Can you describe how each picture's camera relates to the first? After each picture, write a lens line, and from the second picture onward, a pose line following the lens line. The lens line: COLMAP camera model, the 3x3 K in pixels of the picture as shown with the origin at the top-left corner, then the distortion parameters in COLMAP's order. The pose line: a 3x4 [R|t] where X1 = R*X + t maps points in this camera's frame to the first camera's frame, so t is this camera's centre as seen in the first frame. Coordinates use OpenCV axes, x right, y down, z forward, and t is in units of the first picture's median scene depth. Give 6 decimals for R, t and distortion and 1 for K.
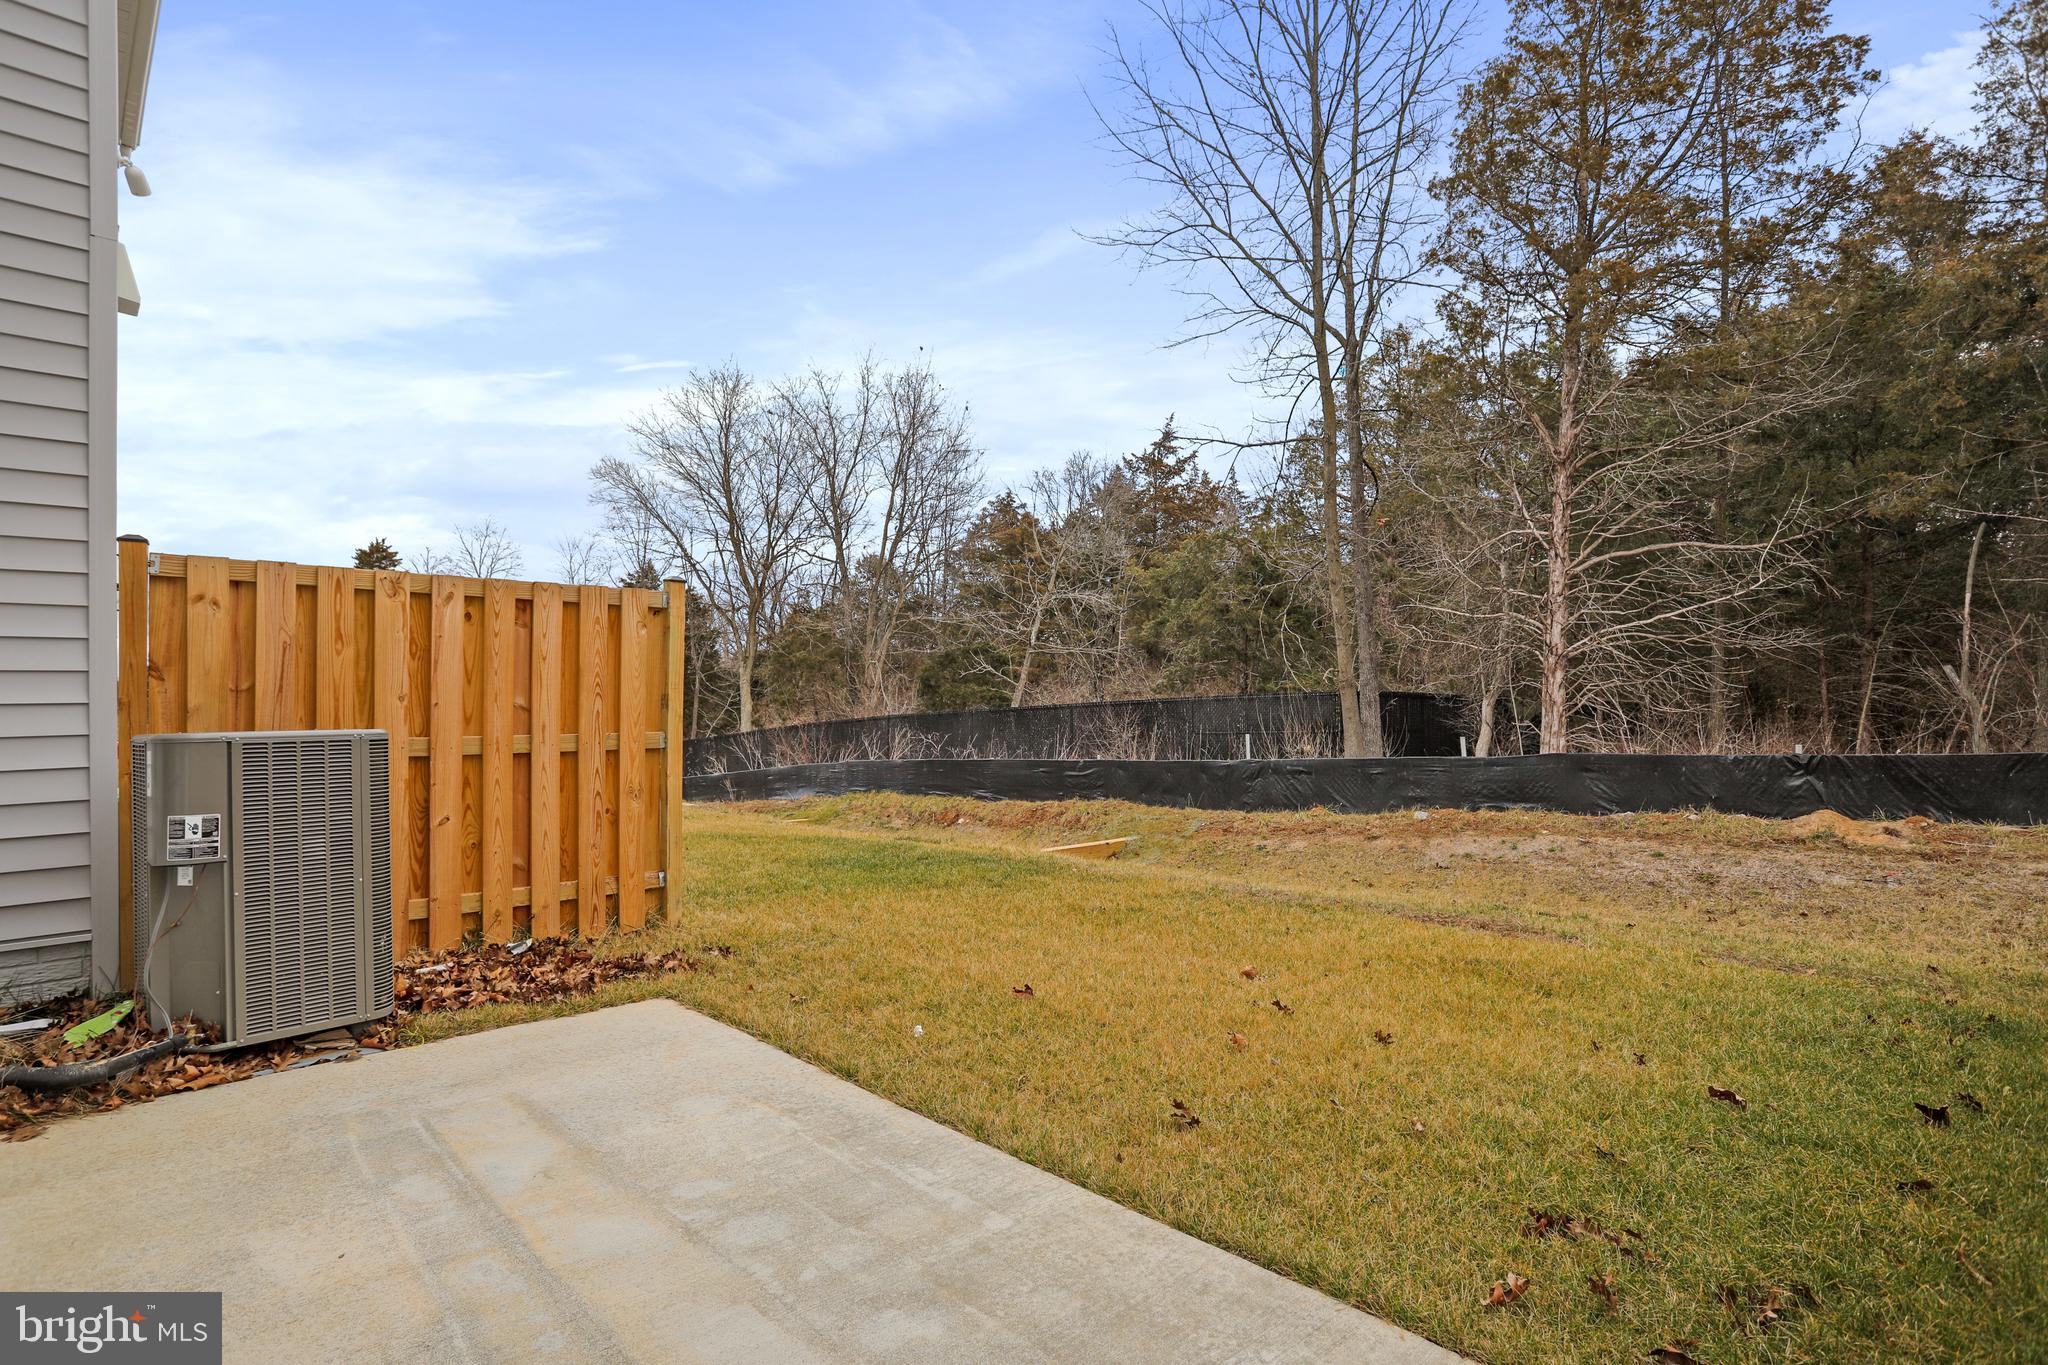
lens RADIAL K [[1103.7, 0, 1011.3], [0, 1103.7, 688.3], [0, 0, 1]] dist [-0.044480, 0.000042]
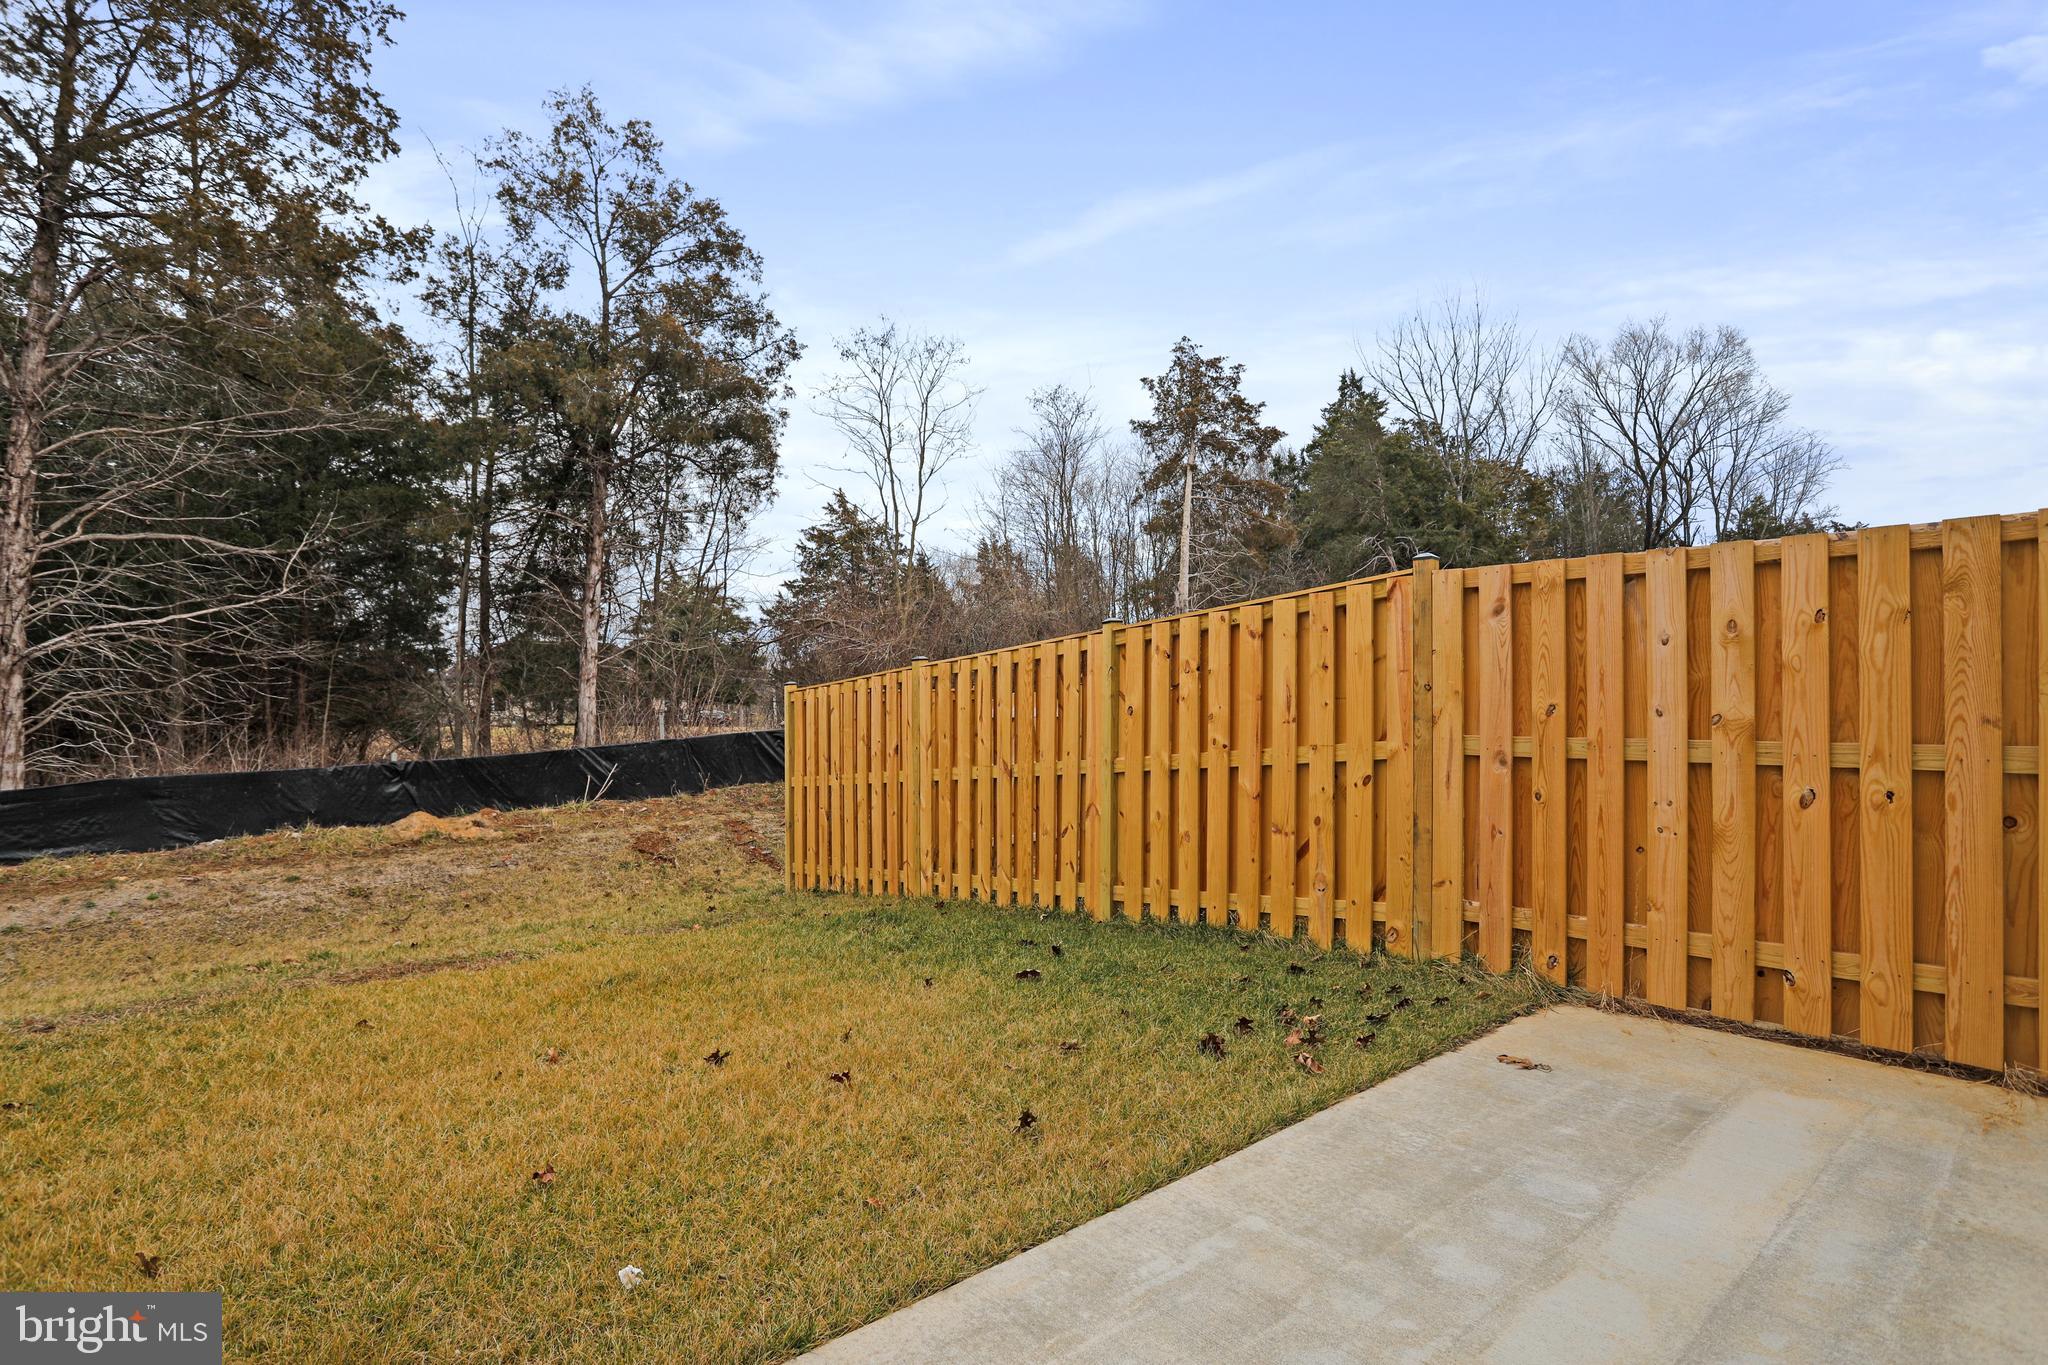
lens RADIAL K [[1103.7, 0, 1011.3], [0, 1103.7, 688.3], [0, 0, 1]] dist [-0.044480, 0.000042]
pose [[-0.020327, 0.017056, 0.999648, -0.340611], [0.000312, 0.999855, -0.017053, 0.008257], [-0.999793, -0.000035, -0.020329, 0.422109]]
